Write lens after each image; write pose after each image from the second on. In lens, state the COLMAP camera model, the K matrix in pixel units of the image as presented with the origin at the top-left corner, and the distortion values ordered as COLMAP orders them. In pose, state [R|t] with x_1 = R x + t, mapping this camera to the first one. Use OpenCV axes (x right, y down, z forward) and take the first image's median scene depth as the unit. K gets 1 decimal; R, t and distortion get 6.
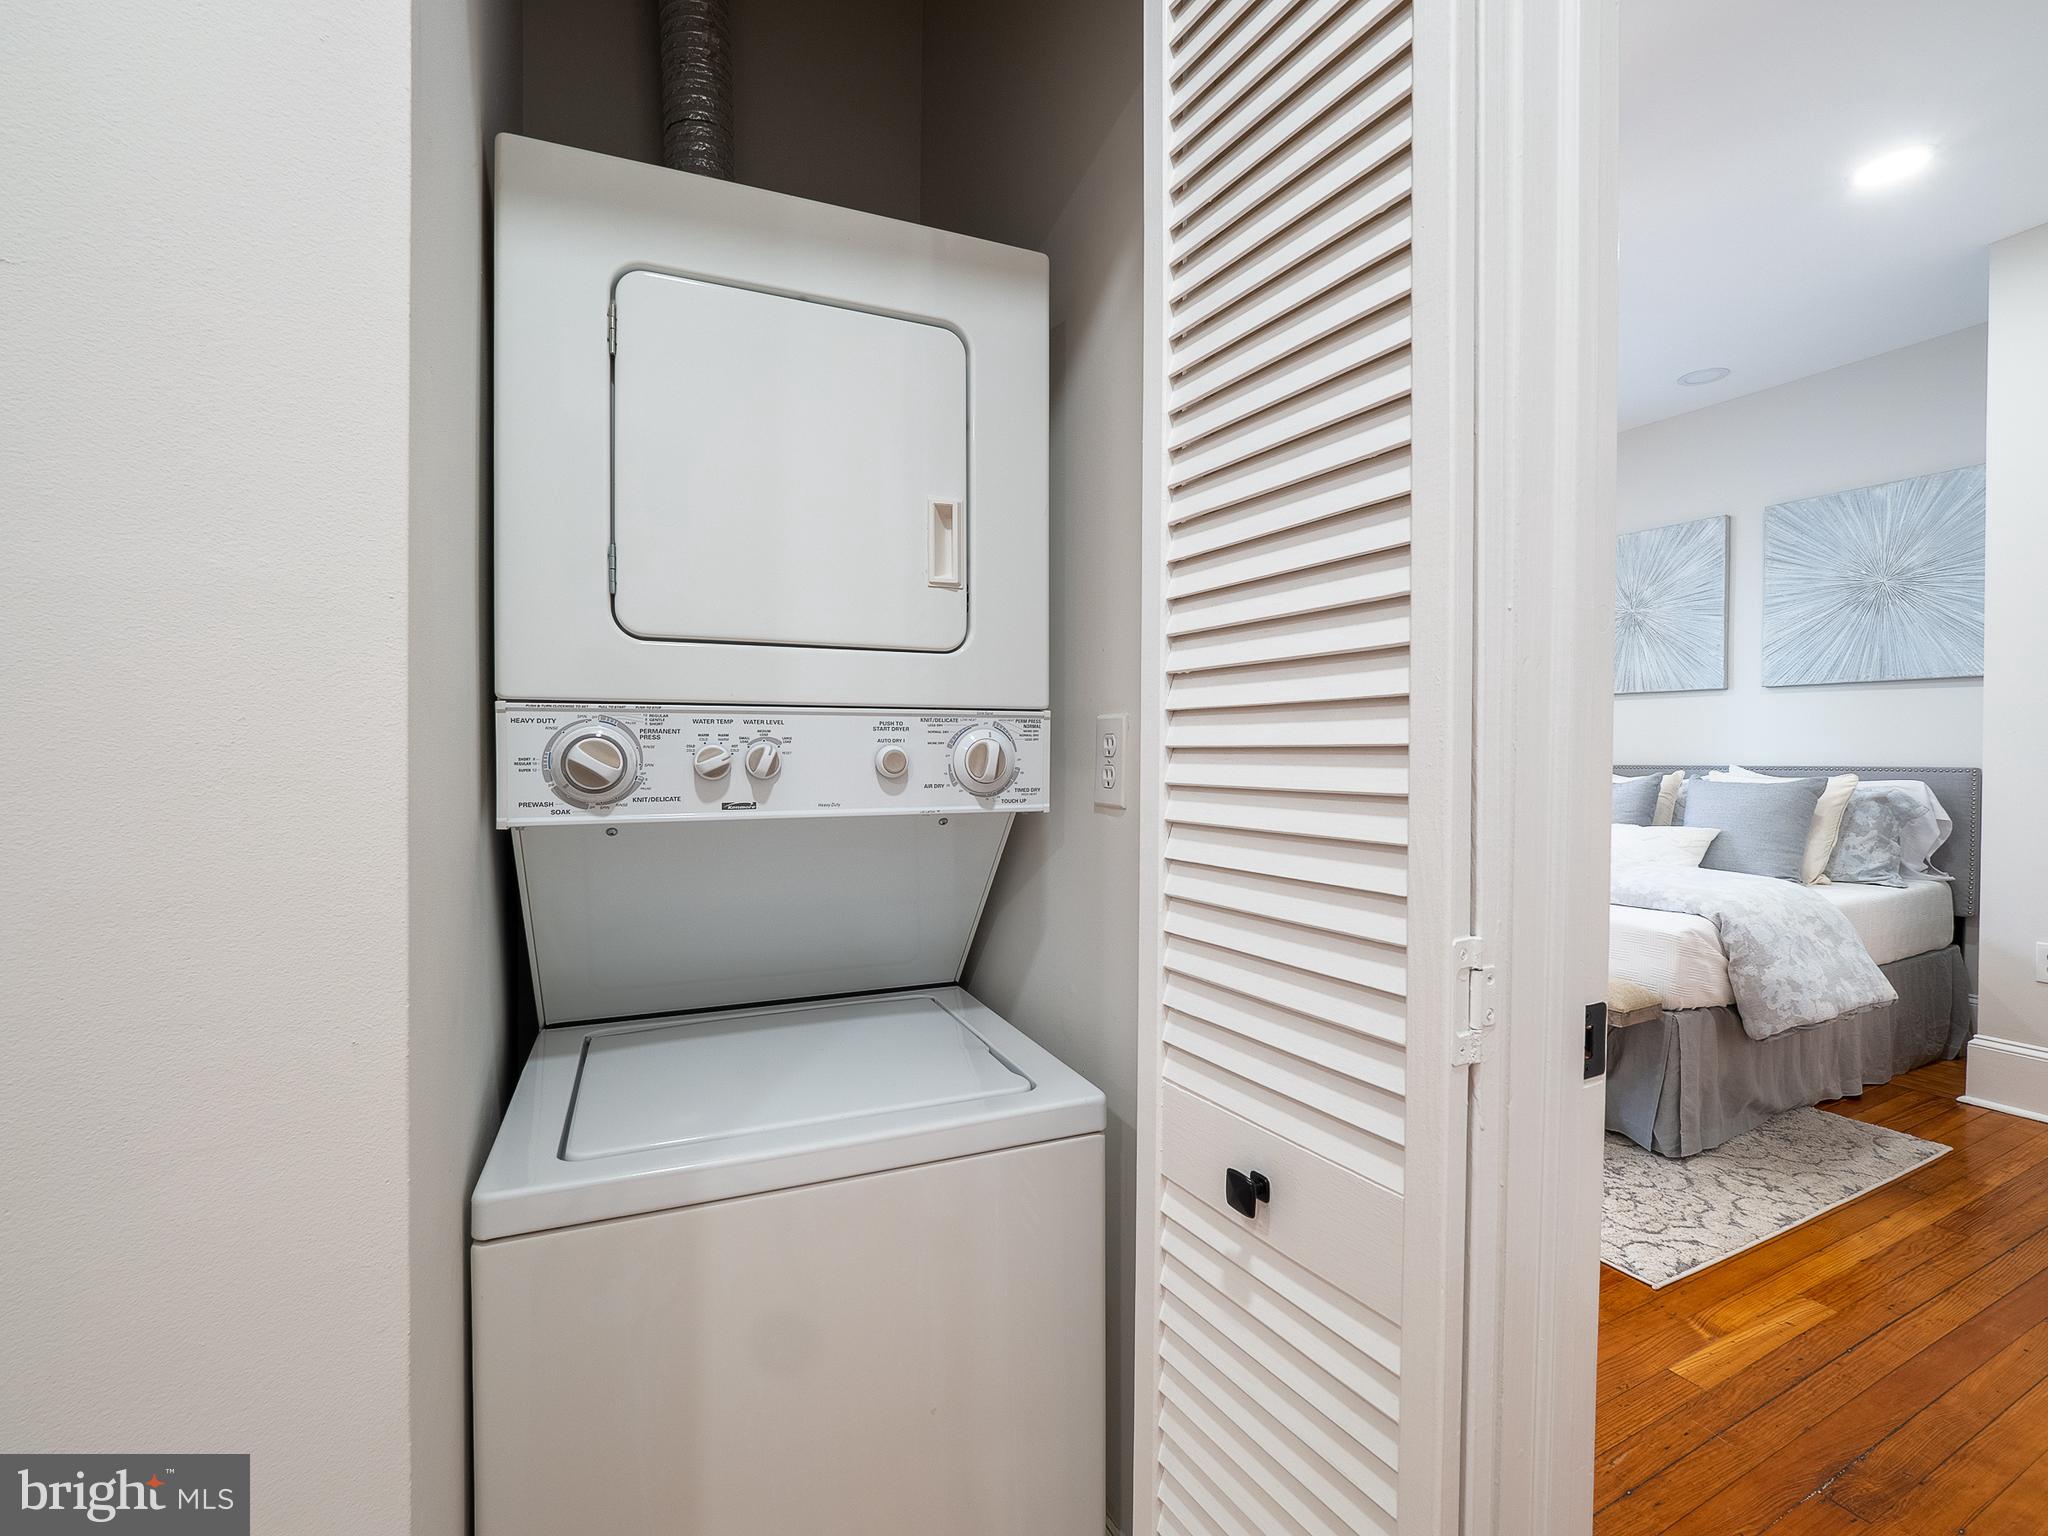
lens RADIAL K [[869.6, 0, 1027.3], [0, 869.6, 751.0], [0, 0, 1]] dist [-0.022827, 0.010930]
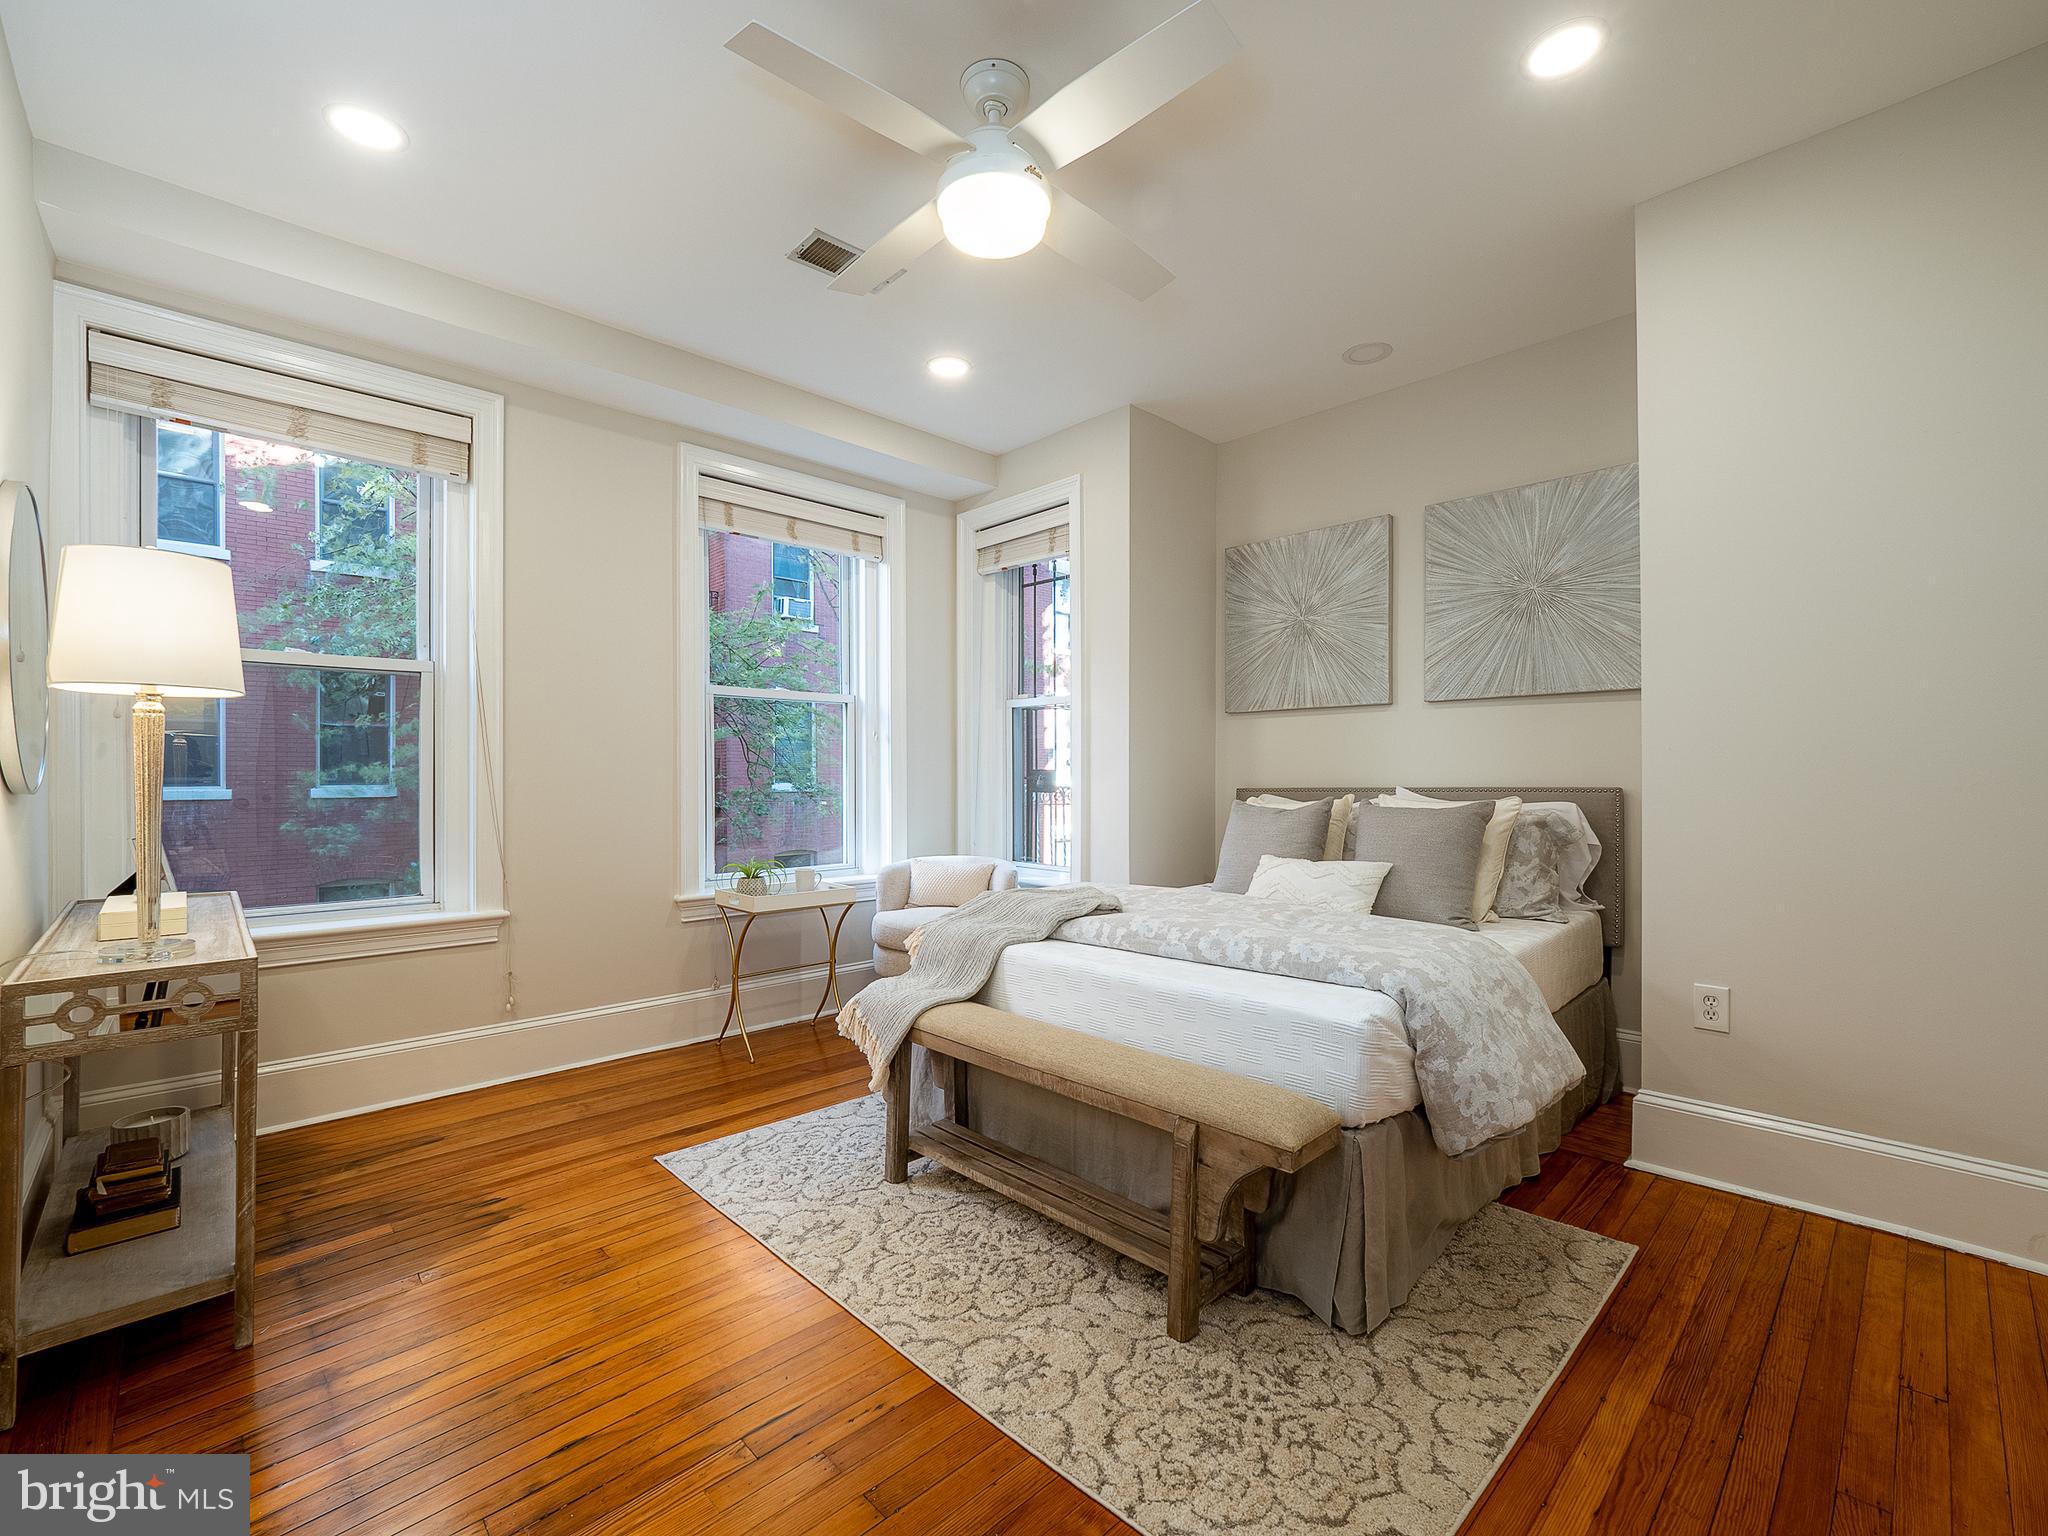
lens RADIAL K [[879.8, 0, 1024.0], [0, 879.8, 768.0], [0, 0, 1]] dist [-0.002725, -0.000298]
pose [[0.954790, -0.008575, 0.297157, 0.210870], [0.010762, 0.999926, -0.005725, -0.003235], [-0.297086, 0.008664, 0.954811, 0.294189]]
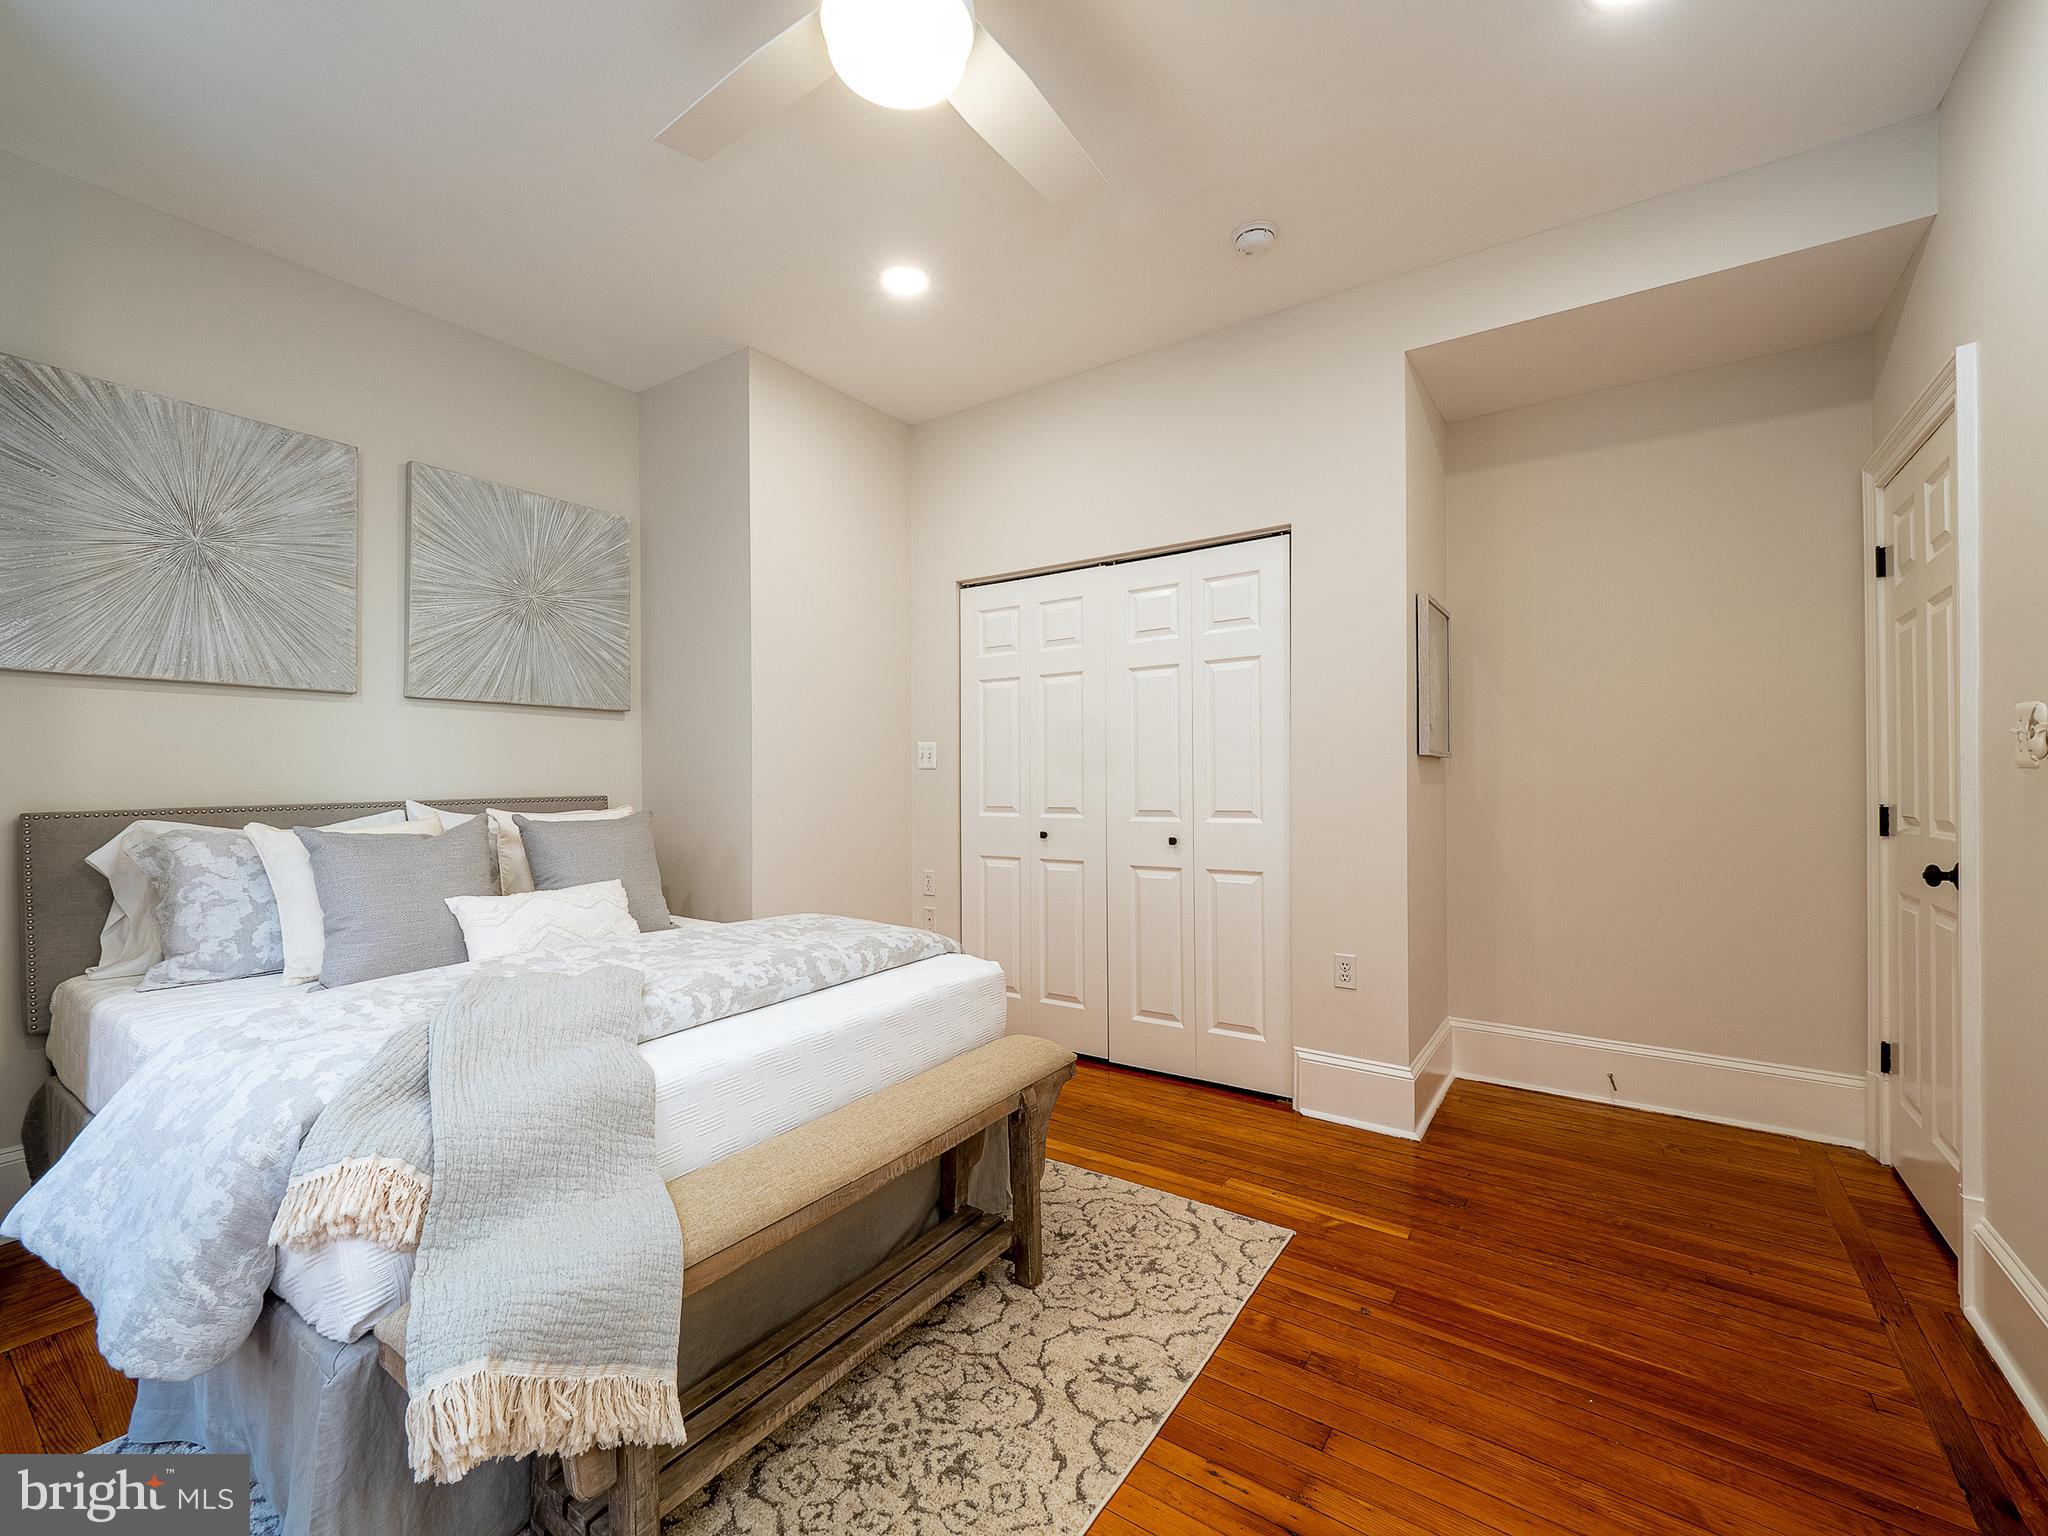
lens RADIAL K [[899.6, 0, 971.2], [0, 899.6, 771.2], [0, 0, 1]] dist [-0.002659, -0.000253]
pose [[-0.463178, -0.000161, 0.886265, -0.099819], [0.000825, 0.999999, 0.000613, -0.011067], [-0.886265, 0.001015, -0.463178, 1.188673]]
